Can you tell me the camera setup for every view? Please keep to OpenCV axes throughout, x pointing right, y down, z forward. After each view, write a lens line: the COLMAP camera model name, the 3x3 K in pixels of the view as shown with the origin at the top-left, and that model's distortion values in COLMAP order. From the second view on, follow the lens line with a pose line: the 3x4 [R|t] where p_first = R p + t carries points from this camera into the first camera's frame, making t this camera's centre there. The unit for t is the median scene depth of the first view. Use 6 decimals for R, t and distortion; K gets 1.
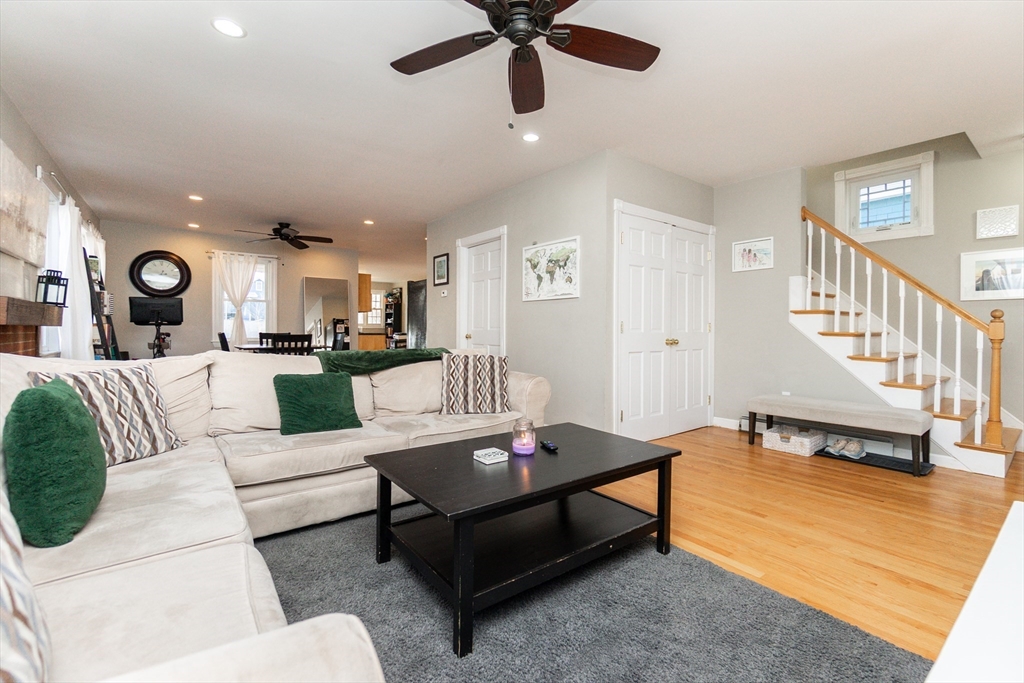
lens RADIAL K [[452.6, 0, 530.3], [0, 452.6, 332.6], [0, 0, 1]] dist [-0.003138, -0.000022]
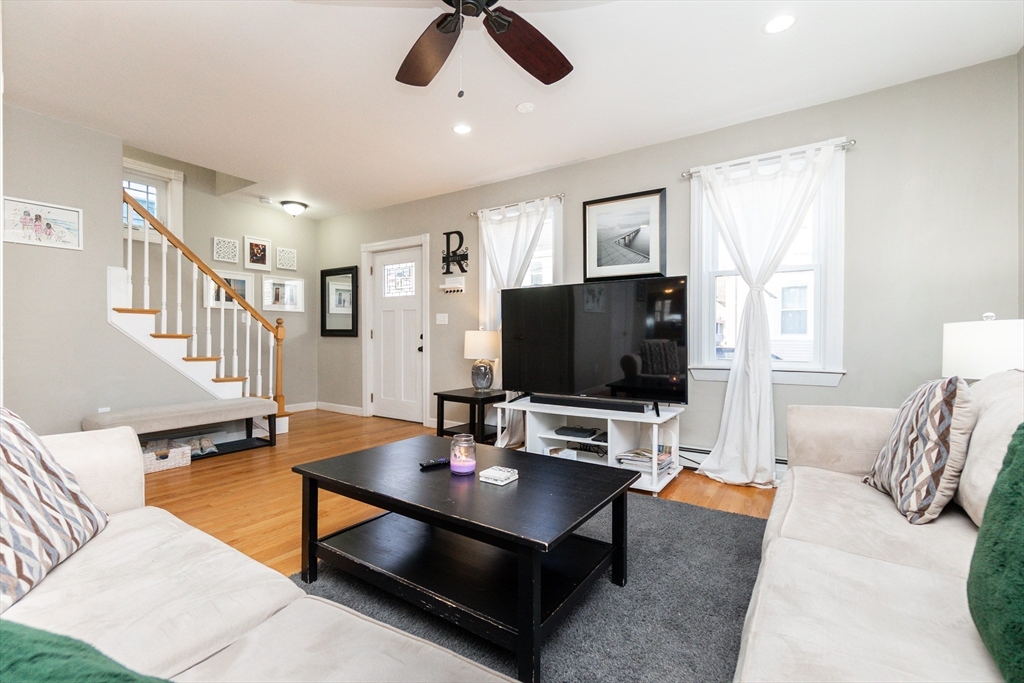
lens RADIAL K [[441.8, 0, 518.9], [0, 441.8, 337.8], [0, 0, 1]] dist [-0.004531, 0.000139]
pose [[-0.312301, -0.011382, 0.949915, -0.450411], [-0.001602, 0.999933, 0.011455, -0.005040], [-0.949982, 0.002056, -0.312298, 0.588436]]
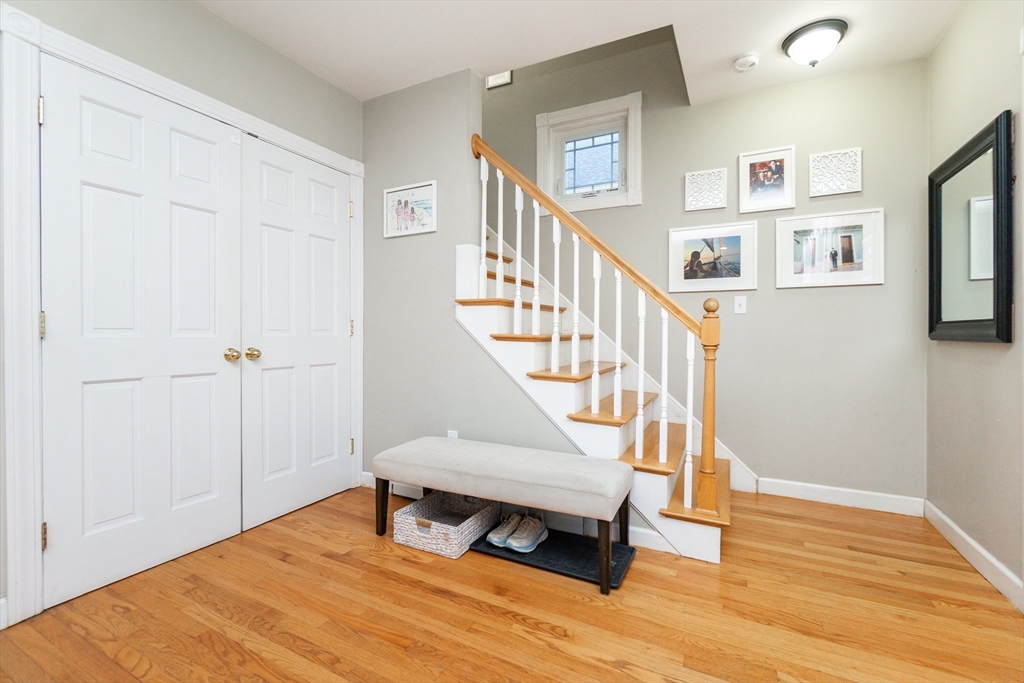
lens RADIAL K [[441.8, 0, 518.9], [0, 441.8, 337.8], [0, 0, 1]] dist [-0.004531, 0.000139]
pose [[0.911120, -0.007871, 0.412065, 0.433987], [0.004572, 0.999949, 0.008991, -0.001907], [-0.412115, -0.006308, 0.911110, 0.444777]]
